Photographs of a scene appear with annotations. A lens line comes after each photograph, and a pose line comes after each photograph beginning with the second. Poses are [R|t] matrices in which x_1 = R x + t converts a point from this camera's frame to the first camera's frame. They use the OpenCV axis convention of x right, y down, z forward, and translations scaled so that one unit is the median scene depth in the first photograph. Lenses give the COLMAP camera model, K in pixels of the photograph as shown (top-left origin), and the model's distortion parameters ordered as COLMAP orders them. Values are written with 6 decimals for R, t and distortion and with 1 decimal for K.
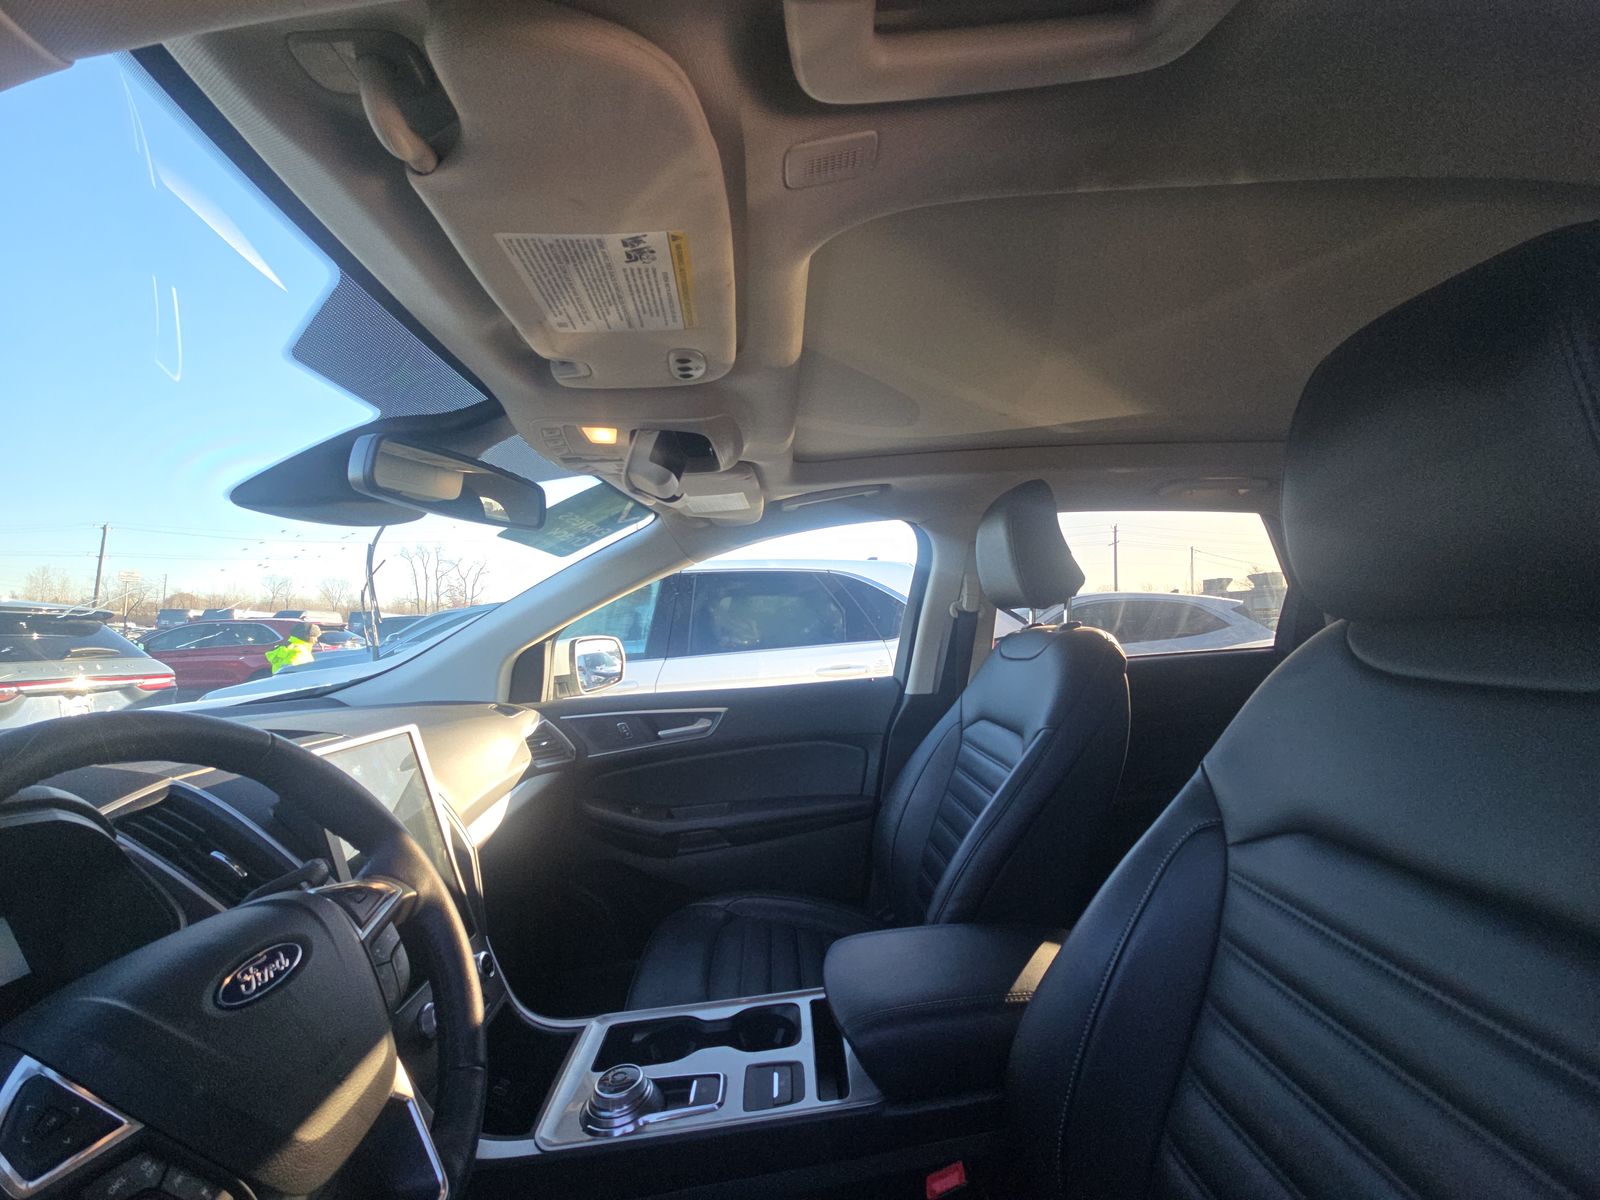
lens RADIAL K [[632.6, 0, 802.5], [0, 632.6, 602.4], [0, 0, 1]] dist [0.003980, -0.003506]
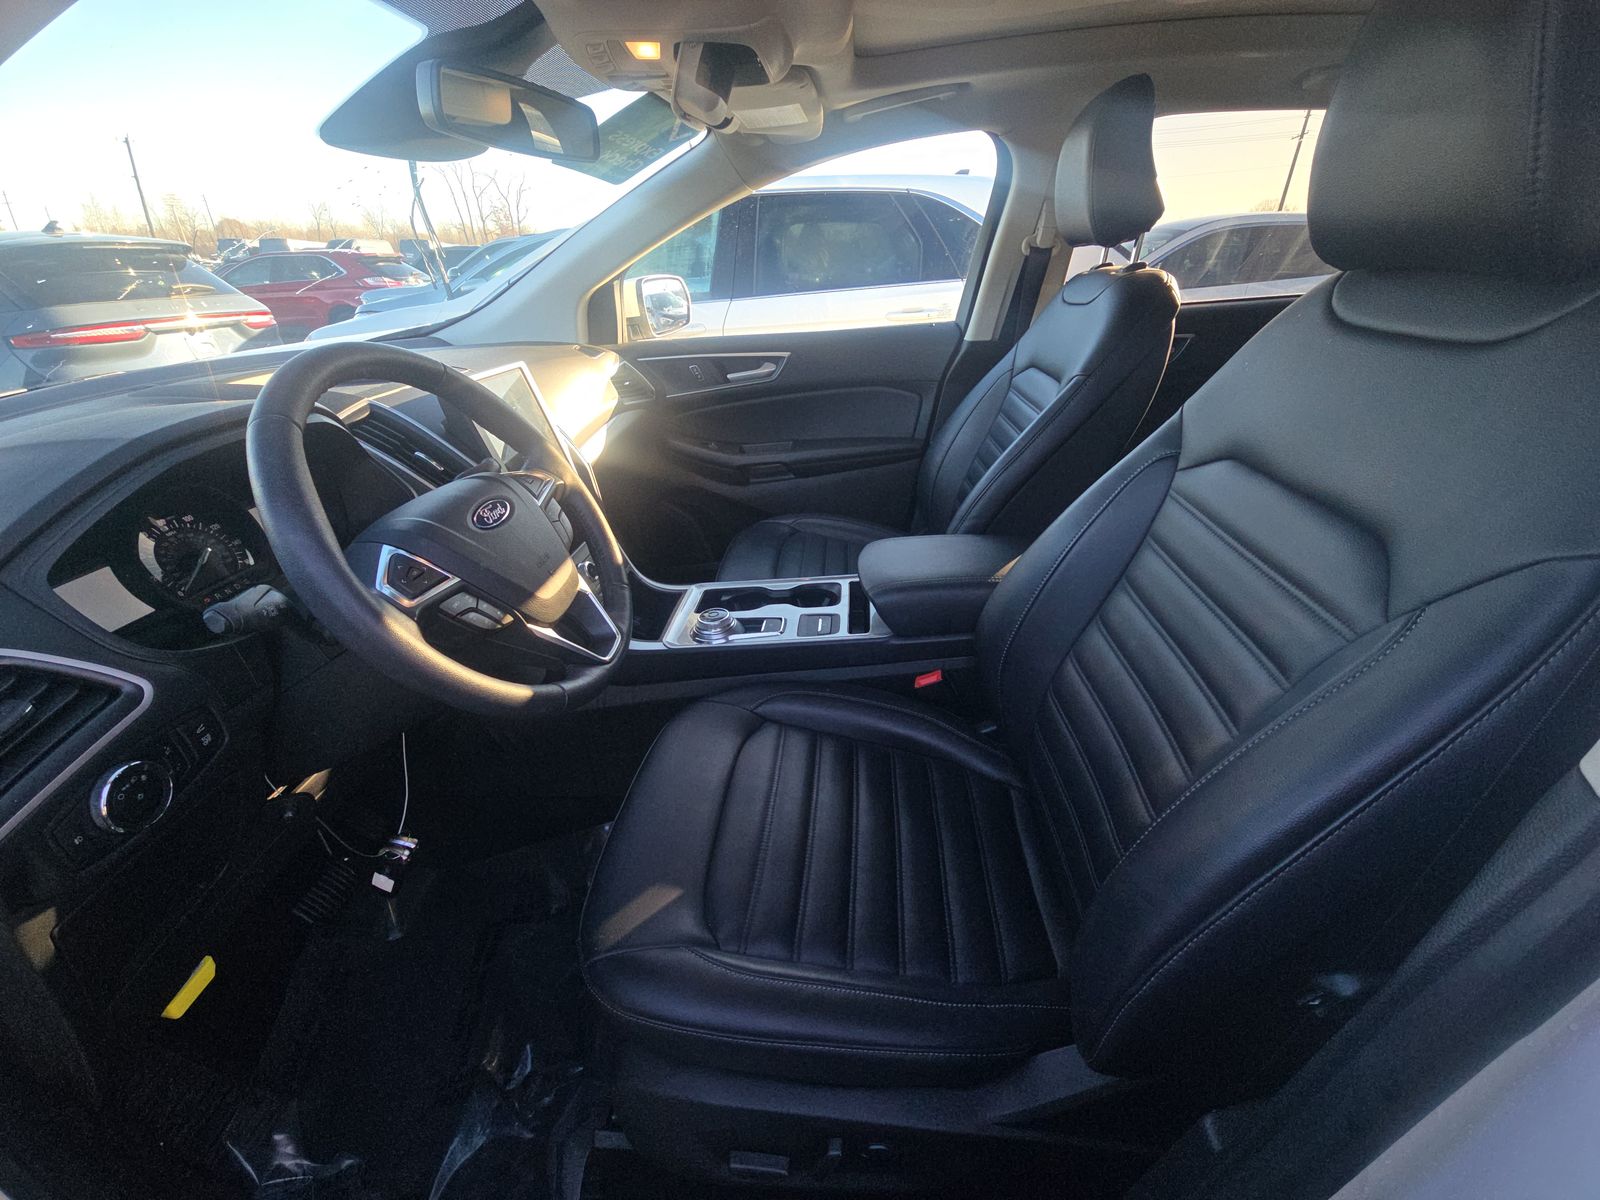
lens RADIAL K [[632.6, 0, 805.0], [0, 632.6, 593.6], [0, 0, 1]] dist [0.003980, -0.003506]
pose [[0.993927, 0.051817, -0.097080, 0.047332], [0.003726, 0.865846, 0.500297, -0.019913], [0.109980, -0.497620, 0.860394, -0.167946]]
